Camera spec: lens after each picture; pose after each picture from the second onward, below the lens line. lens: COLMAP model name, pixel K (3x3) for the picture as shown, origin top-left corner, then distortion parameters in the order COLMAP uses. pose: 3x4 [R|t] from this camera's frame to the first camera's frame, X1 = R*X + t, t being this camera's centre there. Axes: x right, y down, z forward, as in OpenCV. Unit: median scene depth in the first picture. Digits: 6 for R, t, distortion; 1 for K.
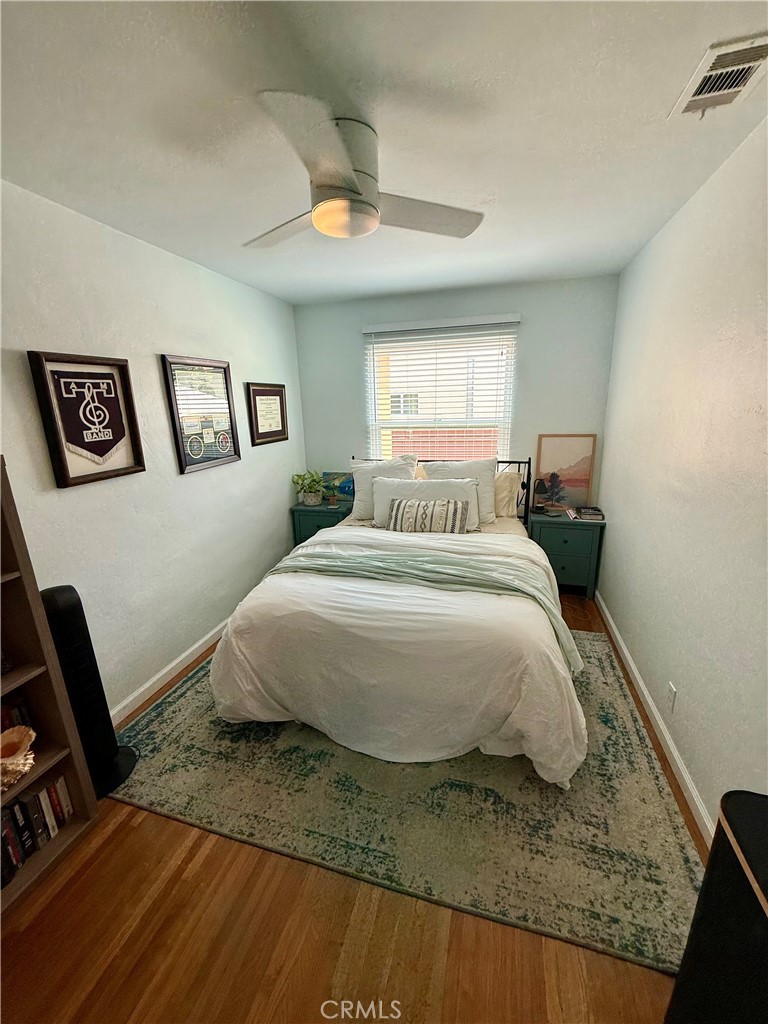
lens RADIAL K [[411.0, 0, 386.9], [0, 411.0, 511.0], [0, 0, 1]] dist [0.000569, -0.000114]
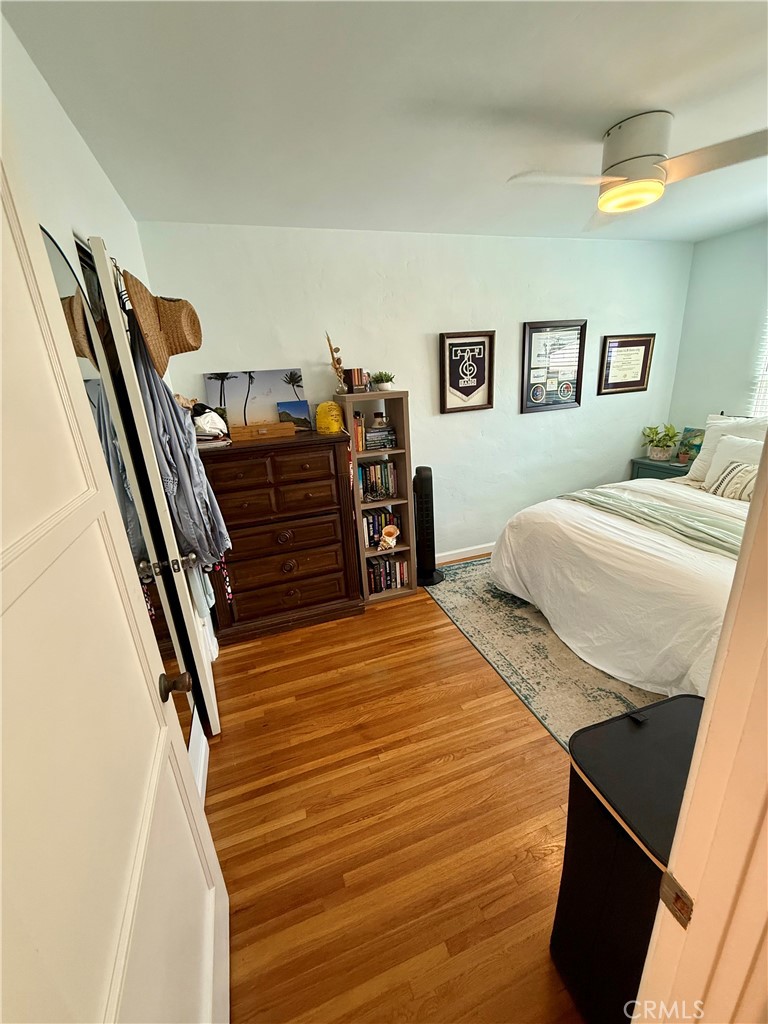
lens RADIAL K [[411.0, 0, 383.9], [0, 411.0, 511.0], [0, 0, 1]] dist [0.000569, -0.000114]
pose [[0.565551, 0.252386, -0.785146, 0.479926], [-0.164937, 0.967403, 0.192166, 0.043162], [0.808052, 0.020820, 0.588743, -0.185848]]
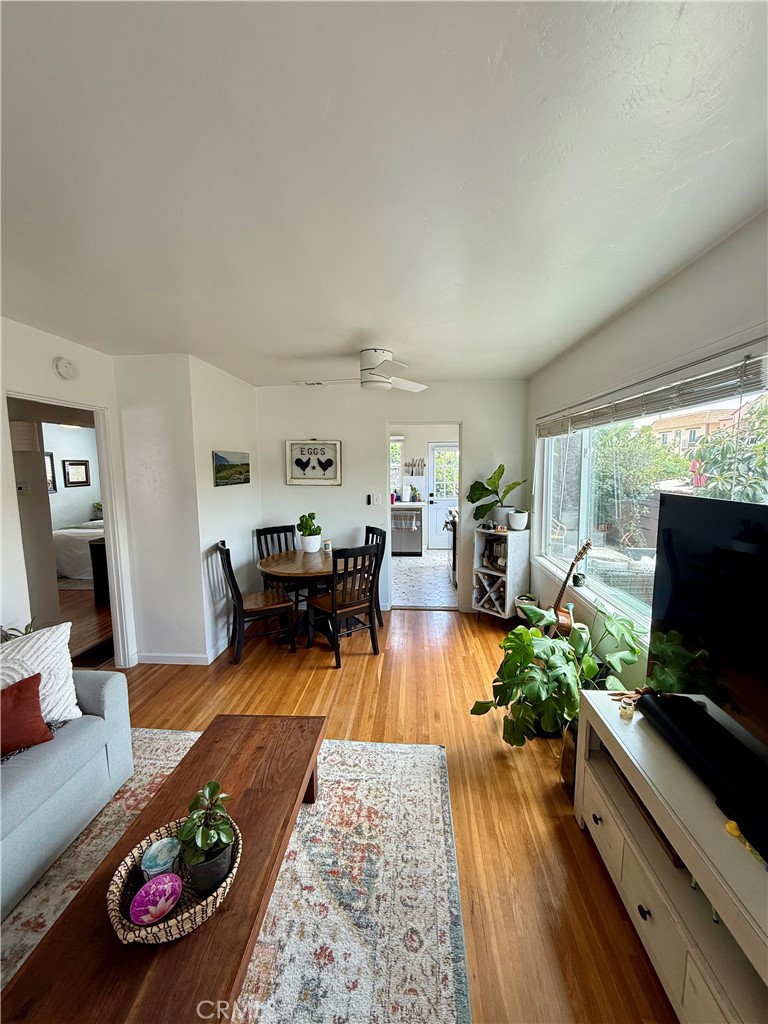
lens RADIAL K [[411.0, 0, 383.5], [0, 411.0, 510.7], [0, 0, 1]] dist [0.000569, -0.000114]
pose [[0.981877, -0.011504, 0.189167, 1.542483], [0.039616, 0.988563, -0.145513, 0.589347], [-0.185330, 0.150370, 0.971103, -2.404422]]
